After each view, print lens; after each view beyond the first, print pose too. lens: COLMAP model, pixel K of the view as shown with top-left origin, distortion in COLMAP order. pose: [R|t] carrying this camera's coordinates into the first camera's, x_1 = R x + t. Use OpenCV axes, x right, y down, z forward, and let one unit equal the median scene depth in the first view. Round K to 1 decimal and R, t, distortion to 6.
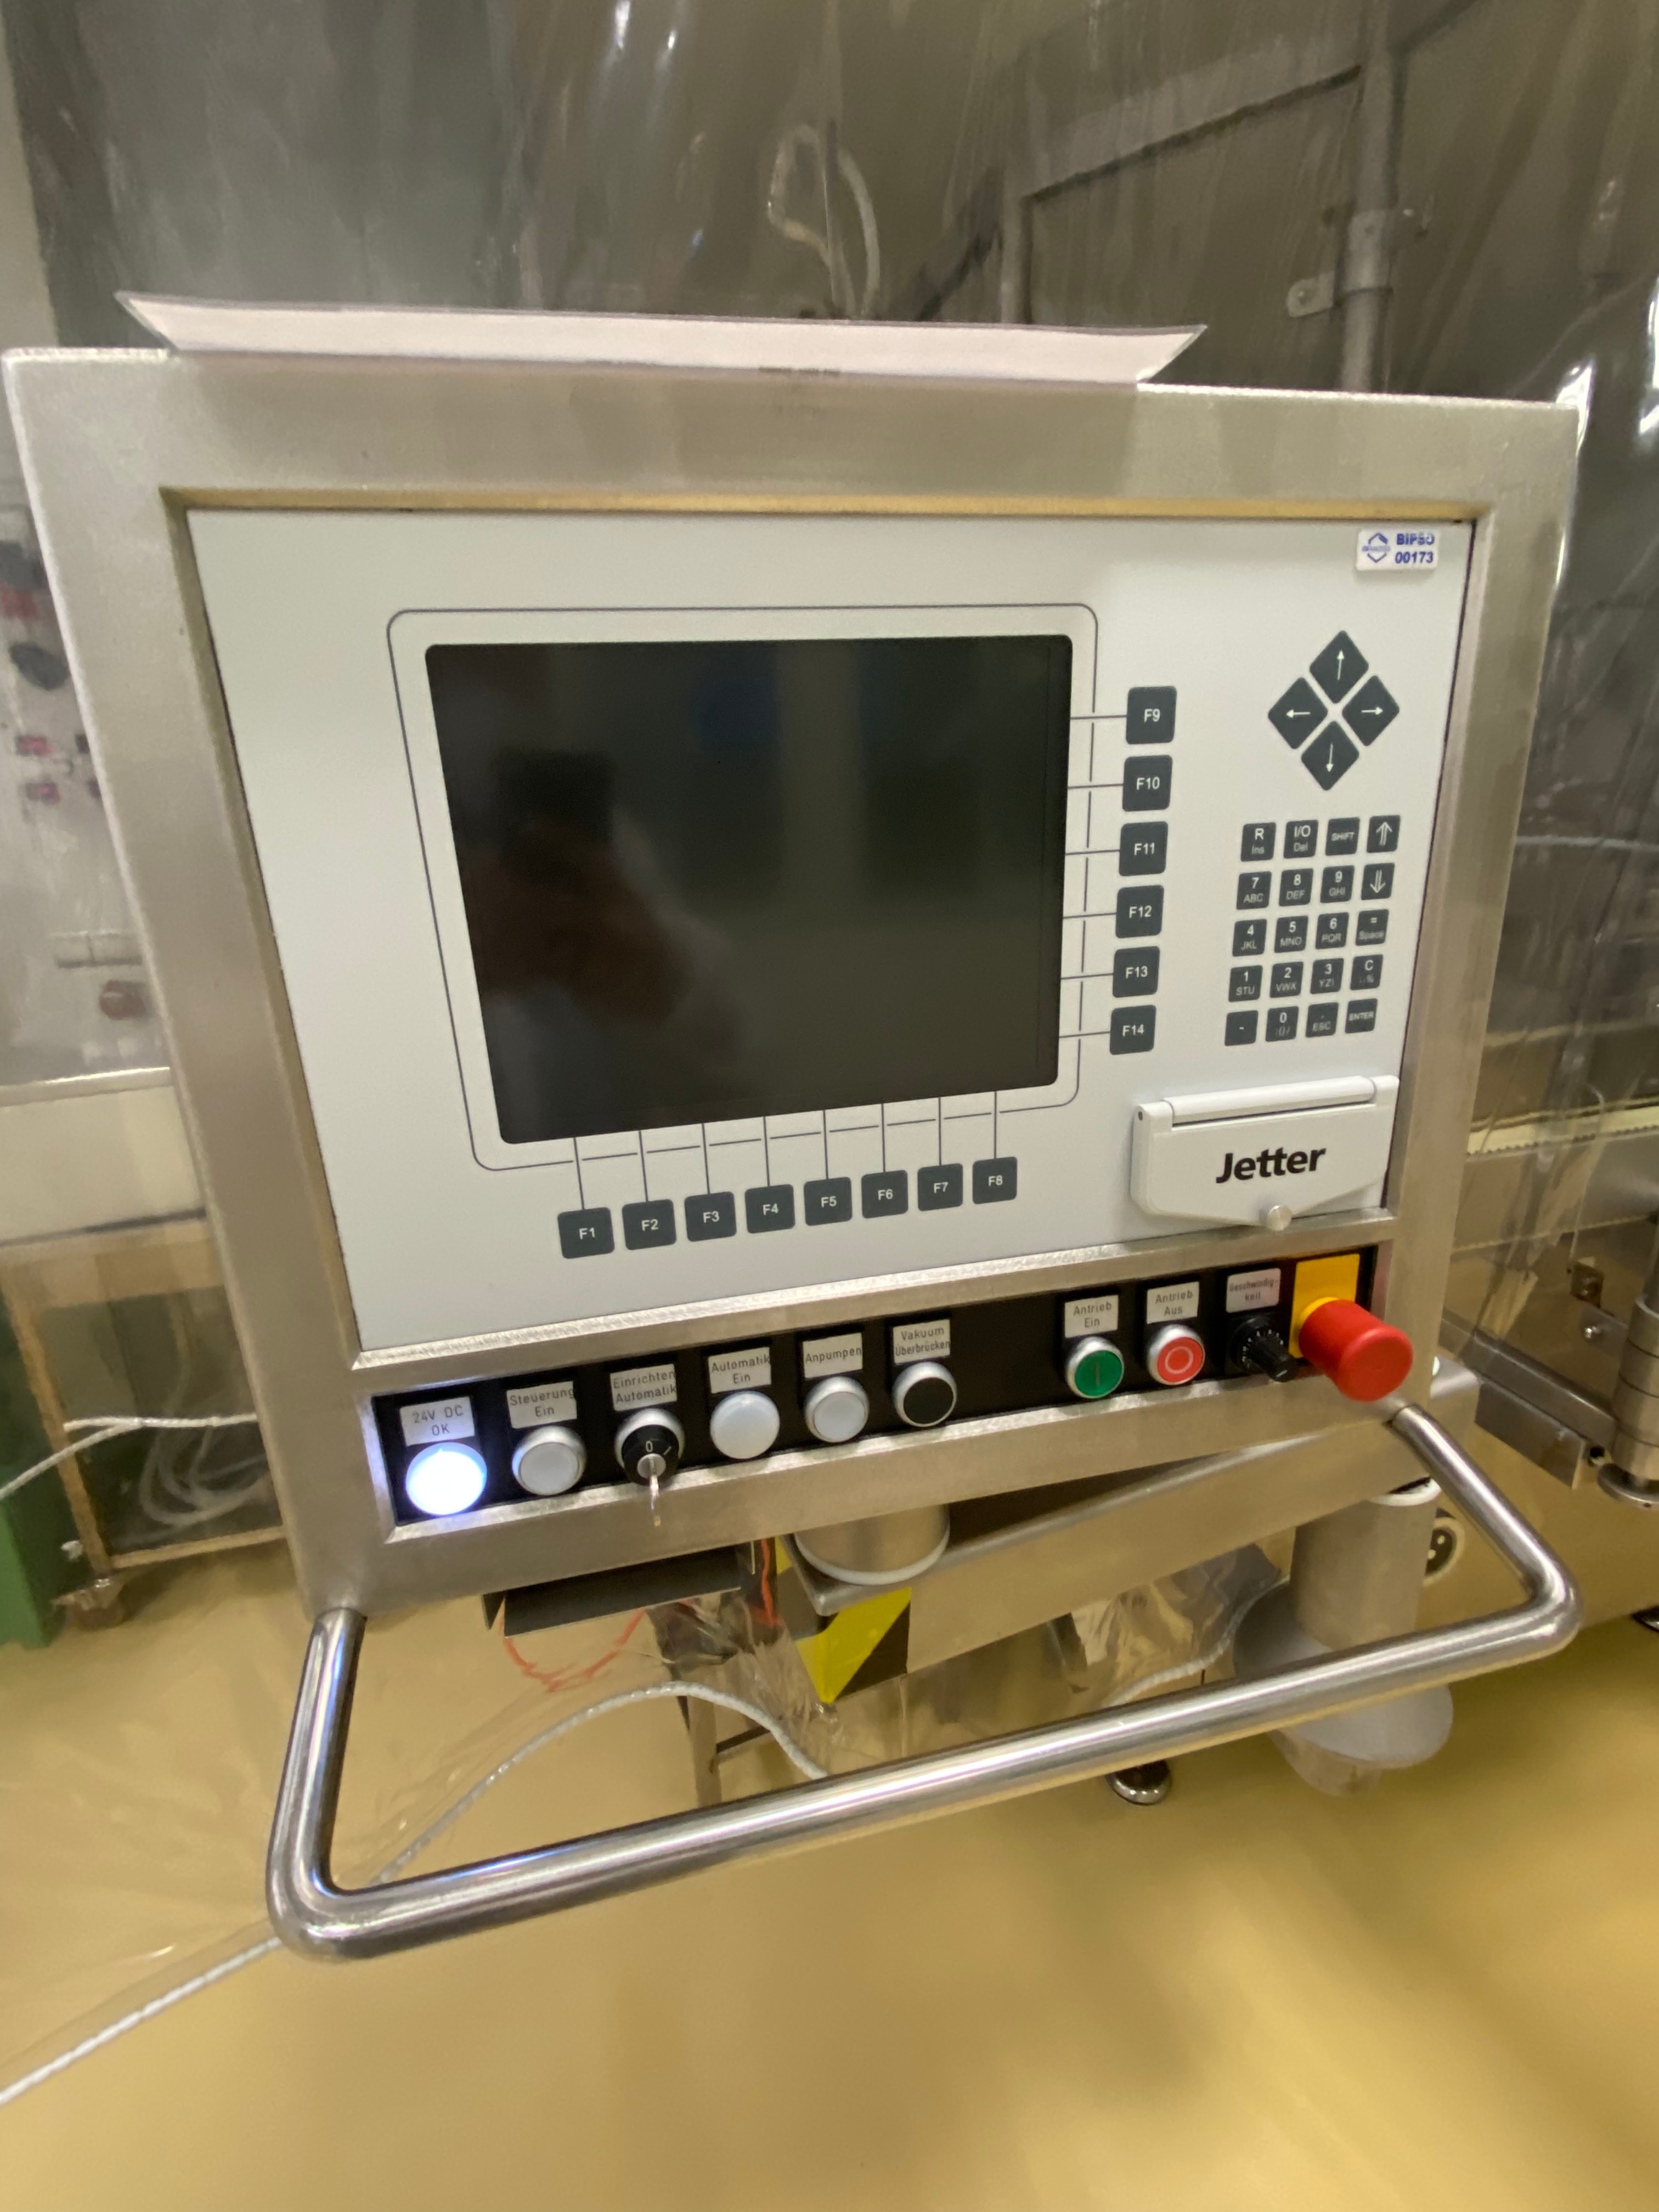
lens RADIAL K [[996.5, 0, 829.5], [0, 996.5, 1101.4], [0, 0, 1]] dist [0.067532, -0.070685]
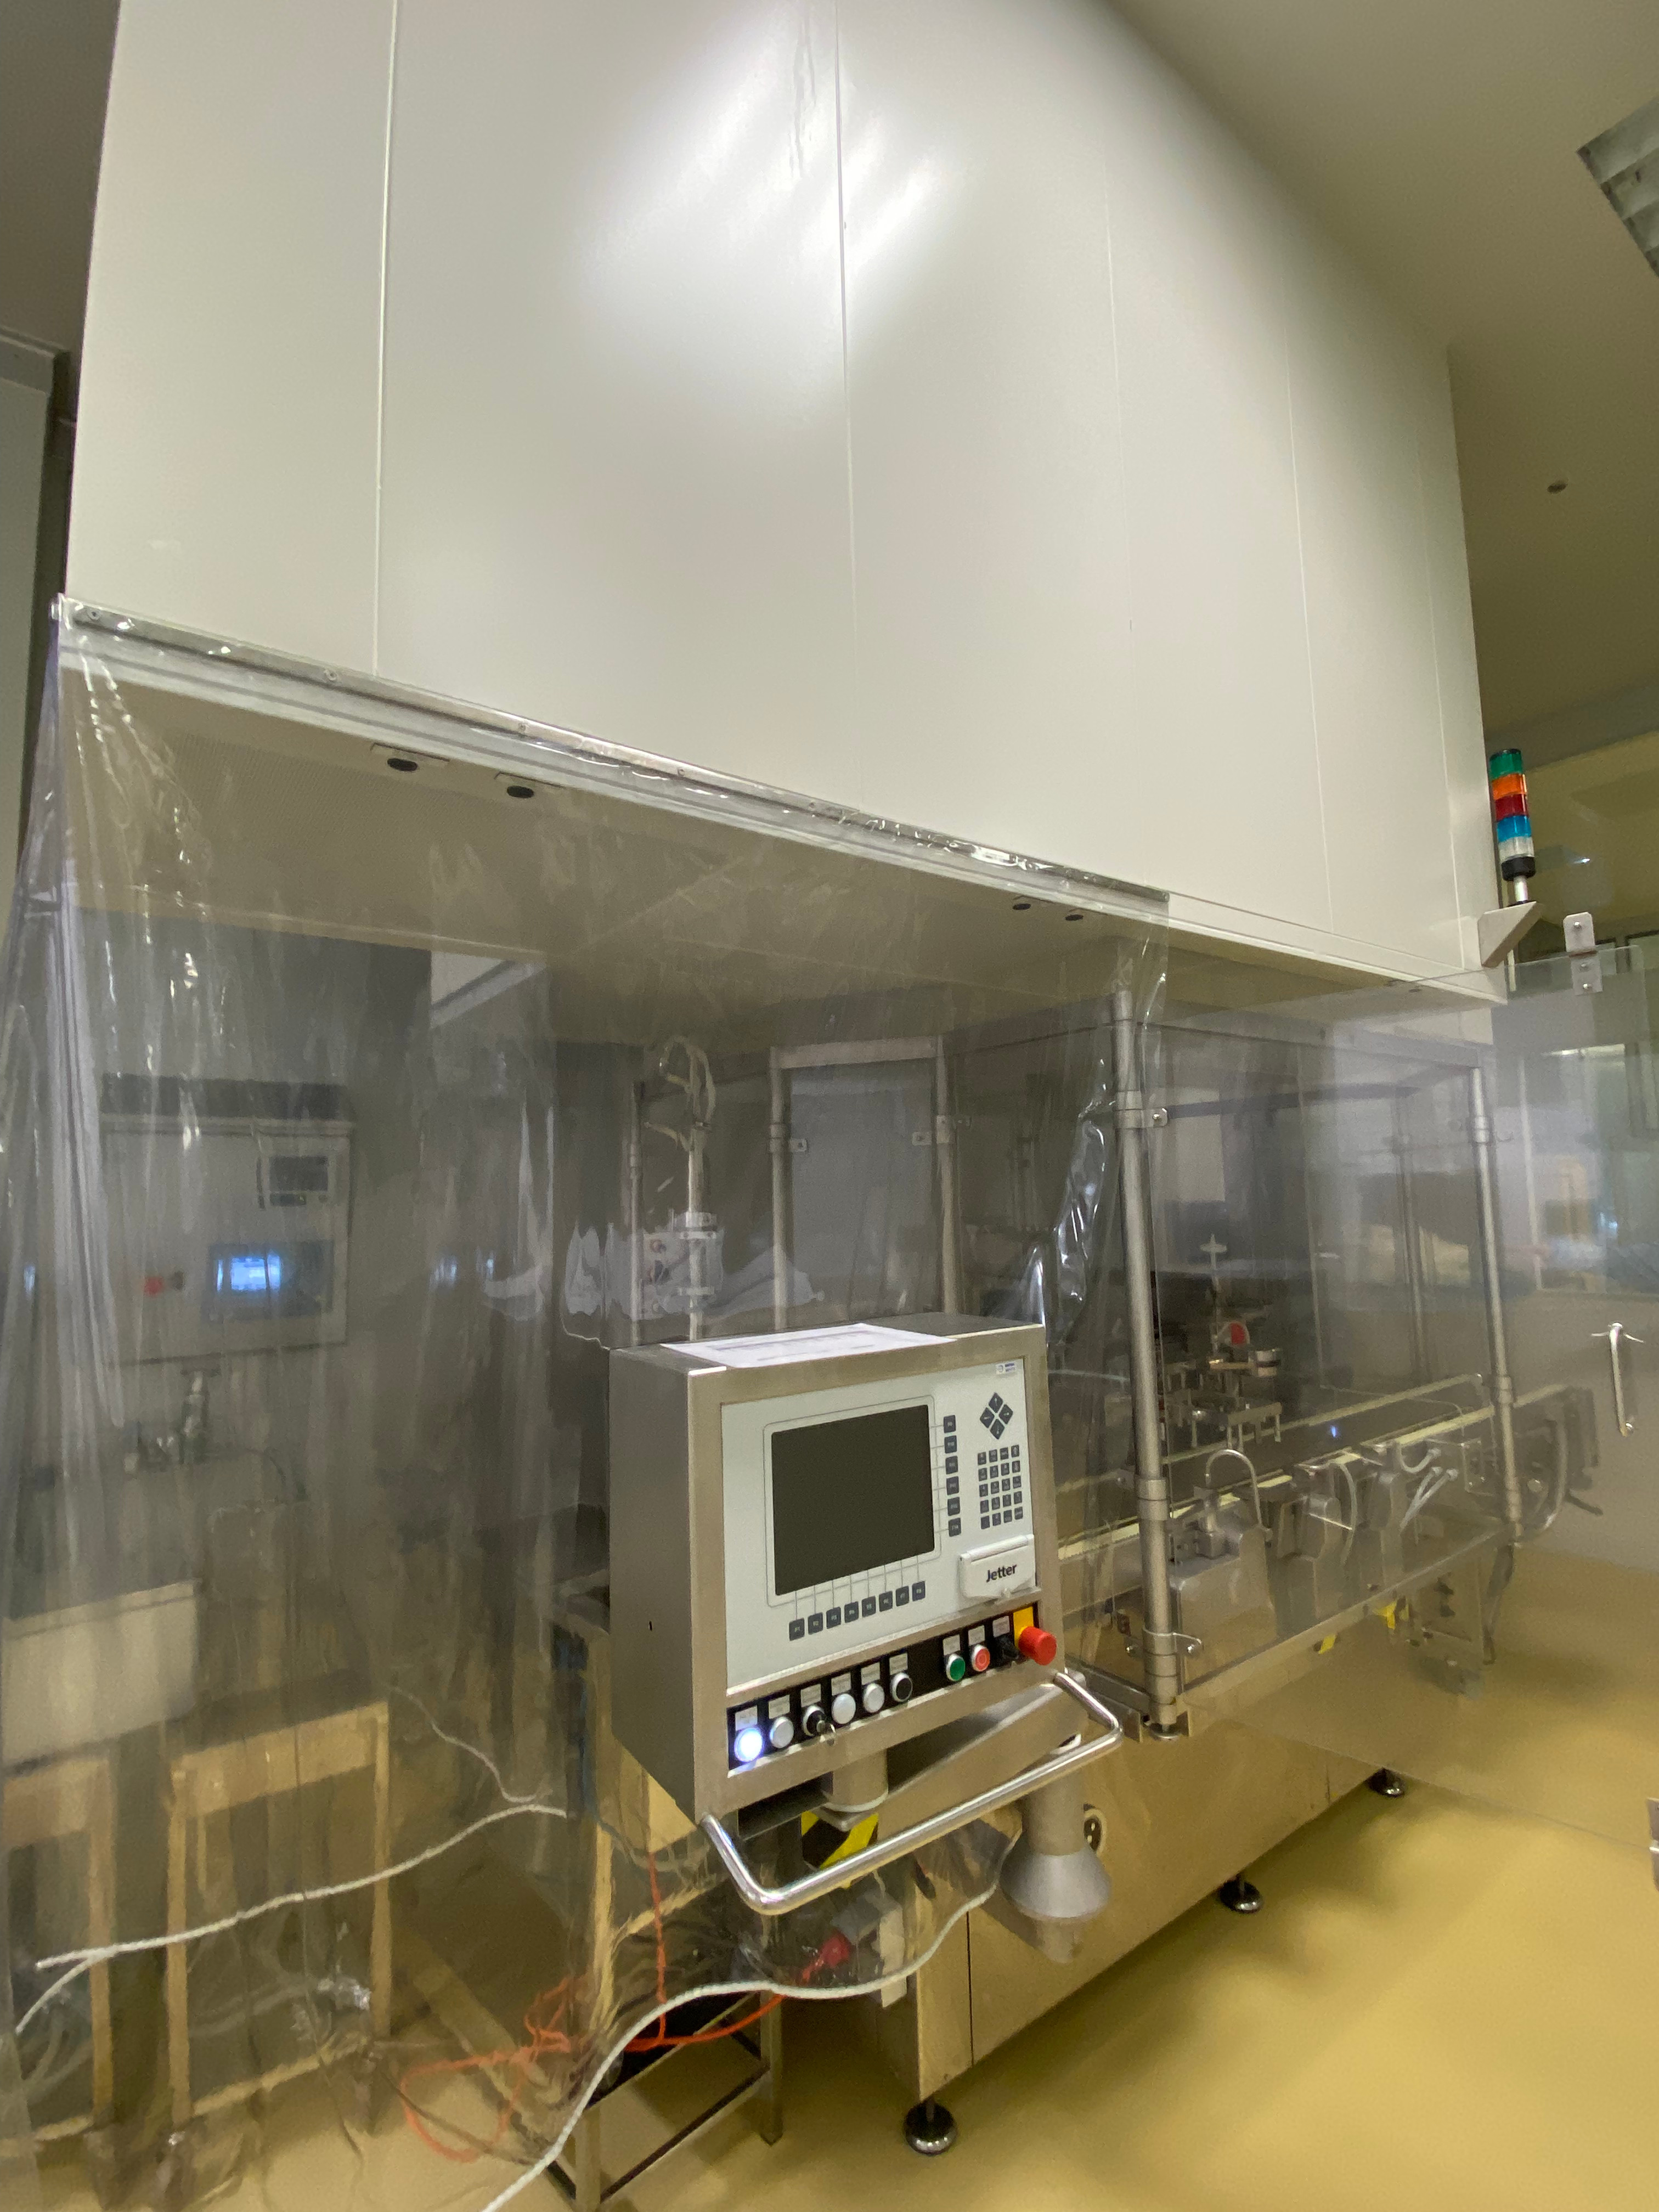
lens RADIAL K [[996.5, 0, 829.5], [0, 996.5, 1101.4], [0, 0, 1]] dist [0.067532, -0.070685]
pose [[0.932538, 0.047066, 0.357992, -1.123498], [0.102007, 0.916738, -0.386246, -0.110119], [-0.346364, 0.396706, 0.850092, -1.827373]]
